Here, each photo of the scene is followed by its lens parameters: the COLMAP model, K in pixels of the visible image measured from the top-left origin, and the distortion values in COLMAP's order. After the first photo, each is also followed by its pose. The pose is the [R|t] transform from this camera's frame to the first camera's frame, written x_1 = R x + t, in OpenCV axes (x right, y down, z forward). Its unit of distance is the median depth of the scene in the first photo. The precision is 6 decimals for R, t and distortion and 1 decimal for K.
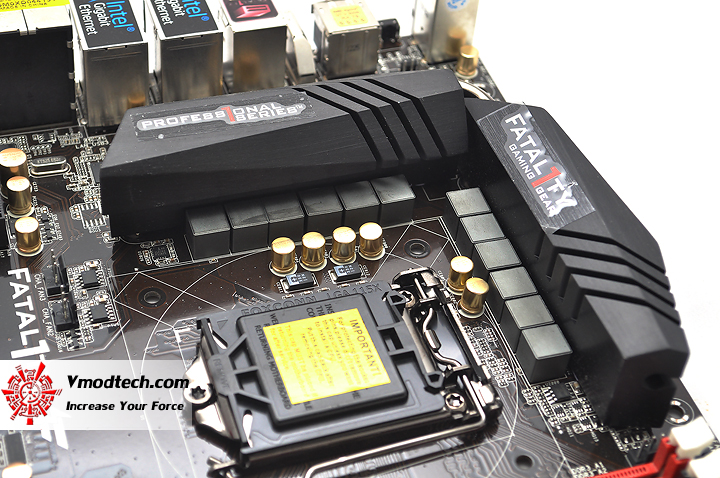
lens RADIAL K [[1360.8, 0, 358.2], [0, 1360.8, 238.1], [0, 0, 1]] dist [-0.005831, 0.000000]
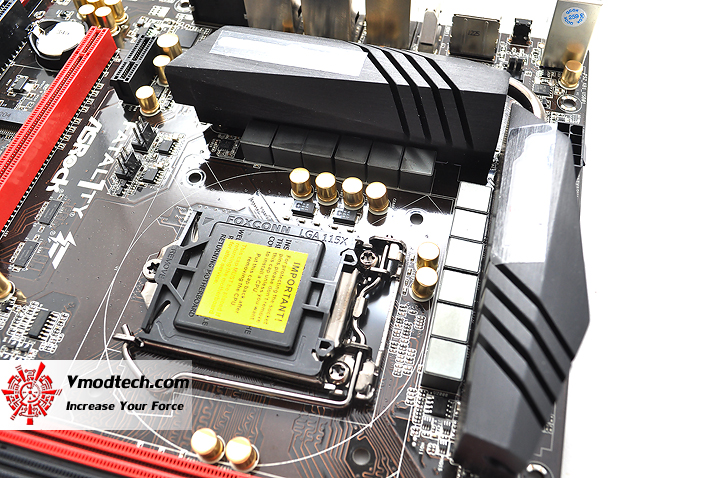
lens RADIAL K [[628.8, 0, 355.5], [0, 628.8, 240.6], [0, 0, 1]] dist [-0.075654, 0.018951]
pose [[0.842500, 0.396327, -0.364853, 0.212187], [-0.310301, 0.910682, 0.272711, -0.109384], [0.440348, -0.116545, 0.890231, 0.546105]]
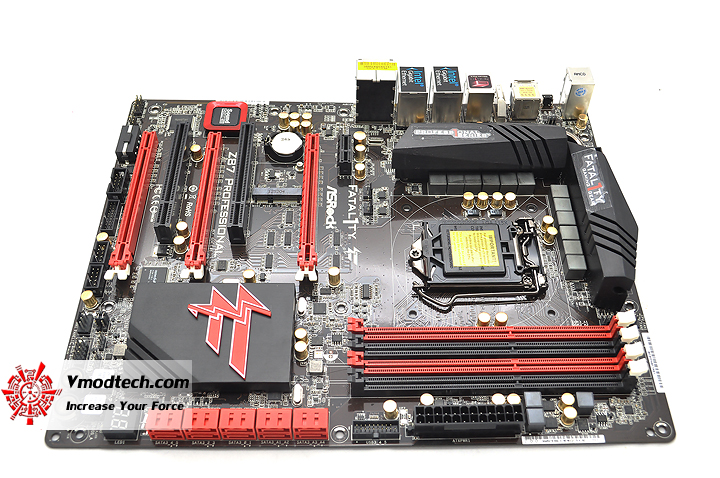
lens RADIAL K [[758.3, 0, 374.3], [0, 758.3, 237.6], [0, 0, 1]] dist [-0.054235, 0.000000]
pose [[0.950892, 0.194243, -0.240984, 0.111663], [-0.170146, 0.978416, 0.117270, -0.047563], [0.258561, -0.070509, 0.963418, -0.234814]]
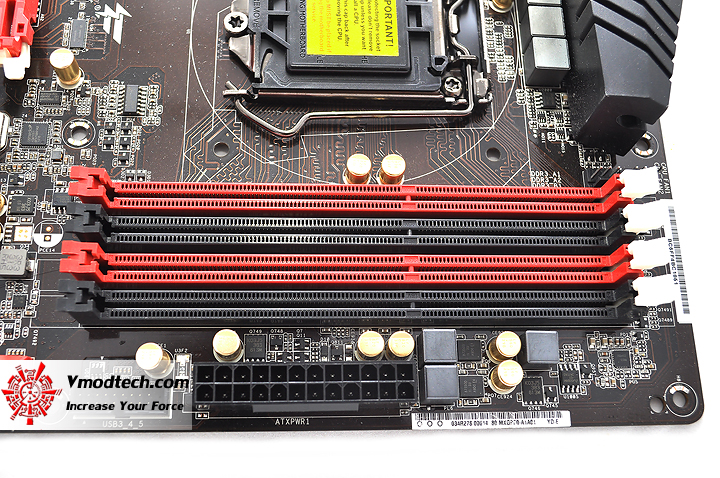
lens RADIAL K [[810.0, 0, 355.4], [0, 810.0, 234.5], [0, 0, 1]] dist [-0.046419, 0.000000]
pose [[0.953912, 0.281155, -0.104900, 0.094417], [-0.212486, 0.879675, 0.425466, -0.038046], [0.211900, -0.383568, 0.898874, 0.313808]]
